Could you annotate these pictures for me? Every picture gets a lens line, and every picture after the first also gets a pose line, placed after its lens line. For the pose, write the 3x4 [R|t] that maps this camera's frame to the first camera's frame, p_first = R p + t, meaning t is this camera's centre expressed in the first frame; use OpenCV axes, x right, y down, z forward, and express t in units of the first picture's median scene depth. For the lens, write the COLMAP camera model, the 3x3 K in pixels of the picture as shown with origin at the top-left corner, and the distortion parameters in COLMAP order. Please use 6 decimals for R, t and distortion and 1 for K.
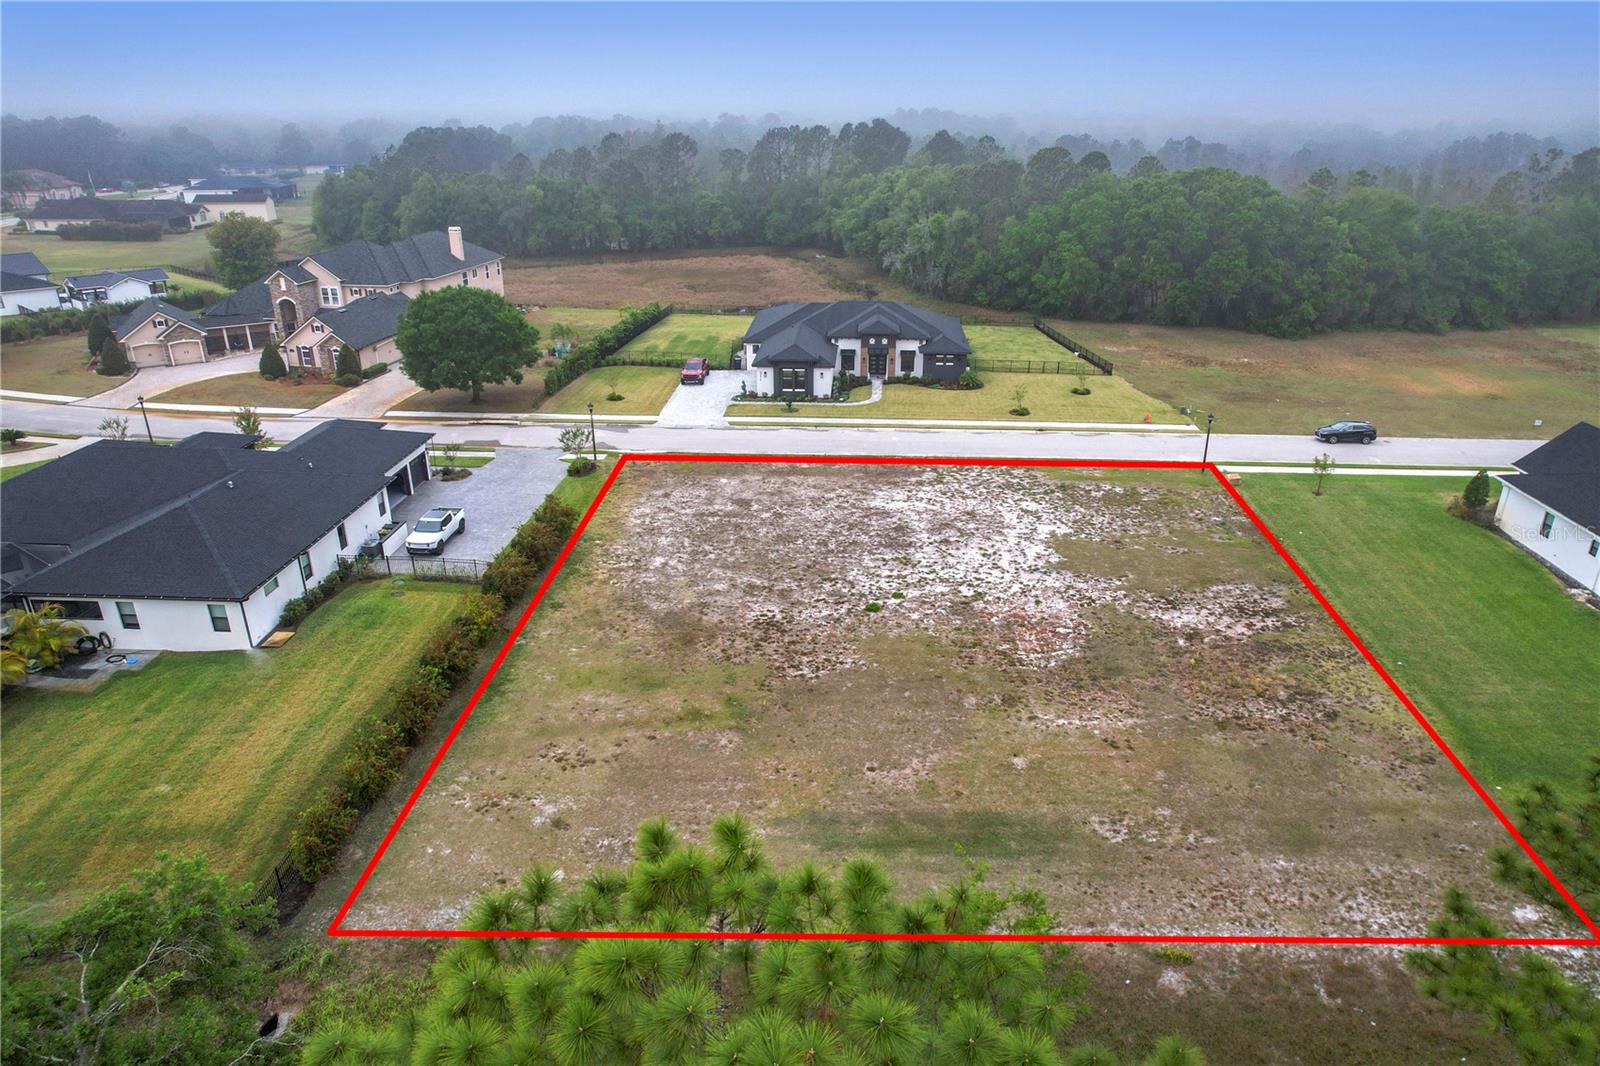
lens RADIAL K [[1019.7, 0, 810.6], [0, 1019.7, 536.8], [0, 0, 1]] dist [-0.065100, 0.050017]
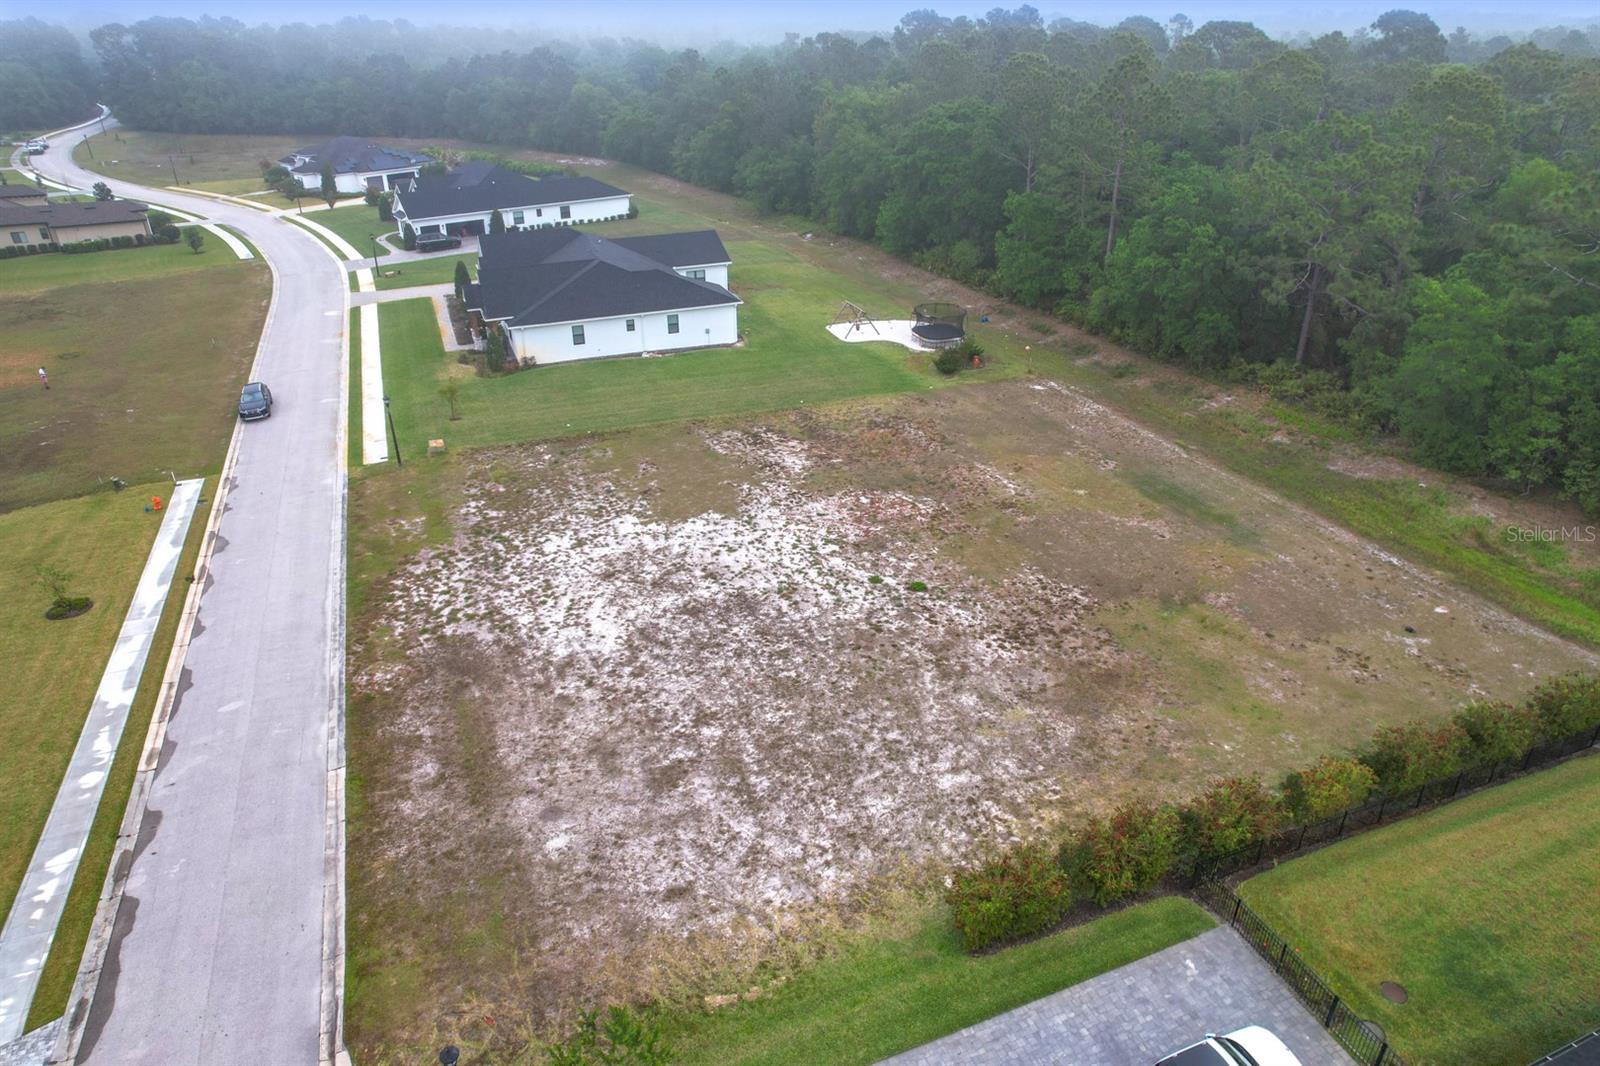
lens RADIAL K [[1019.7, 0, 812.0], [0, 1019.7, 536.1], [0, 0, 1]] dist [-0.065100, 0.050017]
pose [[-0.424900, -0.420885, 0.801446, -0.504240], [0.359476, 0.734092, 0.576096, -0.432170], [-0.830805, 0.532884, -0.160618, 1.023913]]
